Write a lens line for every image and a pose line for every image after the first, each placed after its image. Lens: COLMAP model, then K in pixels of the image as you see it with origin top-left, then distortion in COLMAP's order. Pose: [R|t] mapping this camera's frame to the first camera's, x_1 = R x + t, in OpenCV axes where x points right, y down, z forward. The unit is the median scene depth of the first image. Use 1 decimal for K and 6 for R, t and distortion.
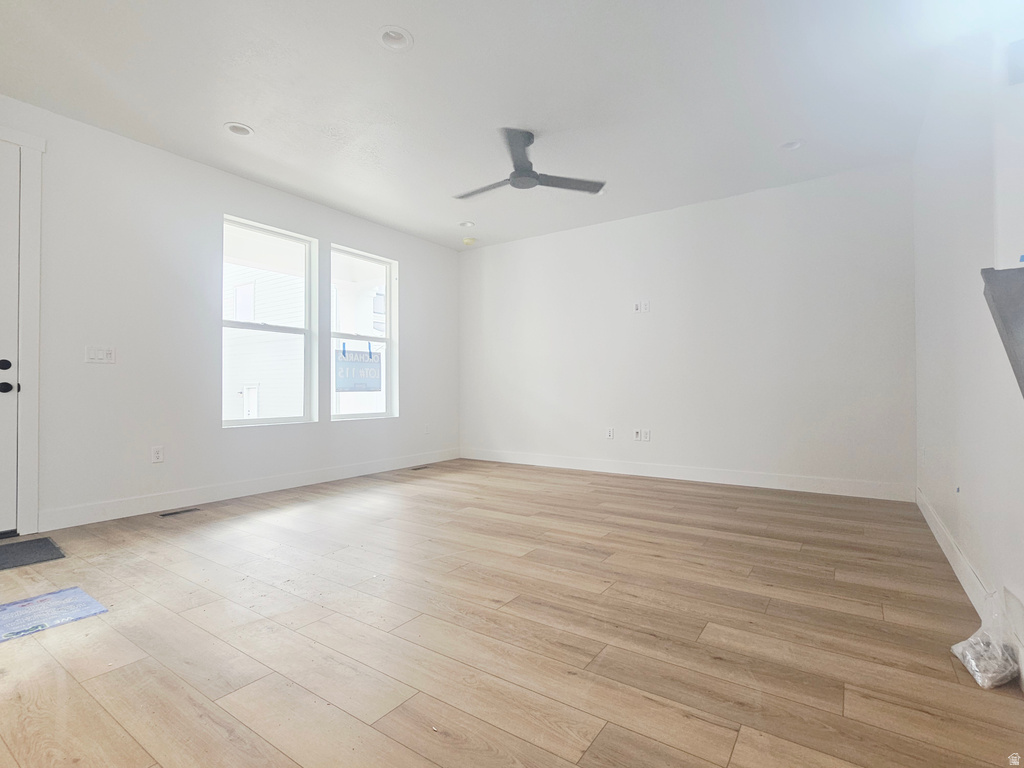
lens RADIAL K [[494.2, 0, 510.1], [0, 494.2, 383.1], [0, 0, 1]] dist [-0.000426, -0.000349]
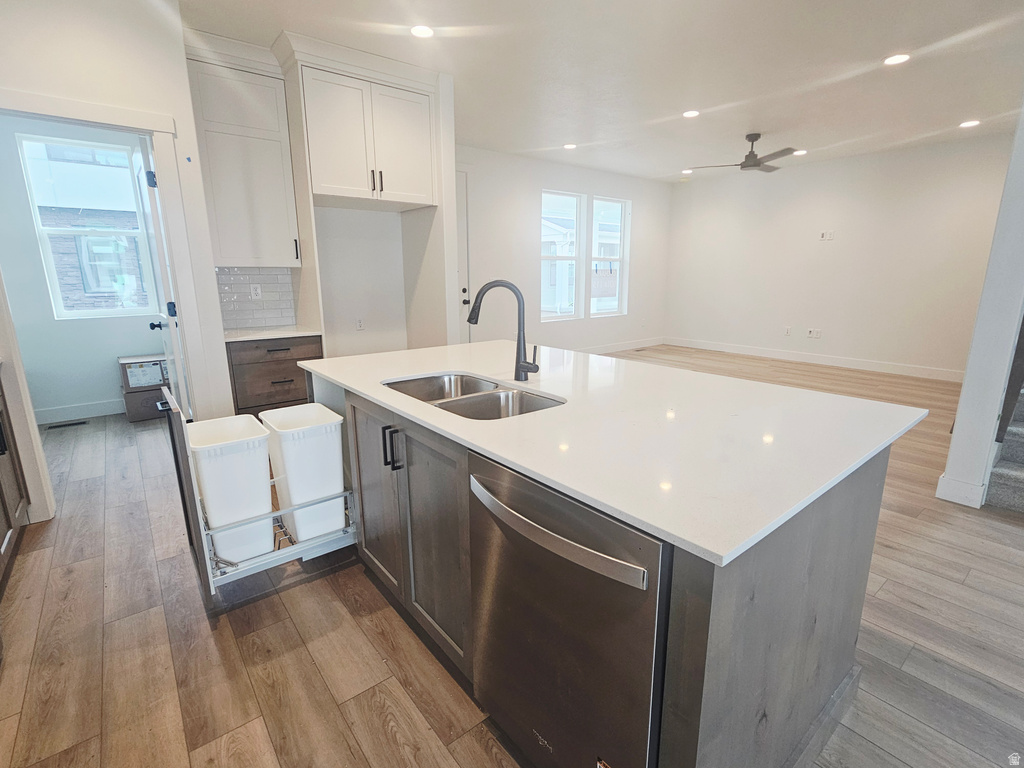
lens RADIAL K [[494.2, 0, 511.1], [0, 494.2, 391.1], [0, 0, 1]] dist [-0.000426, -0.000349]
pose [[0.960929, 0.067729, -0.268379, -0.159753], [0.001313, 0.968474, 0.249111, -0.082631], [0.276791, -0.239730, 0.930546, -0.542522]]
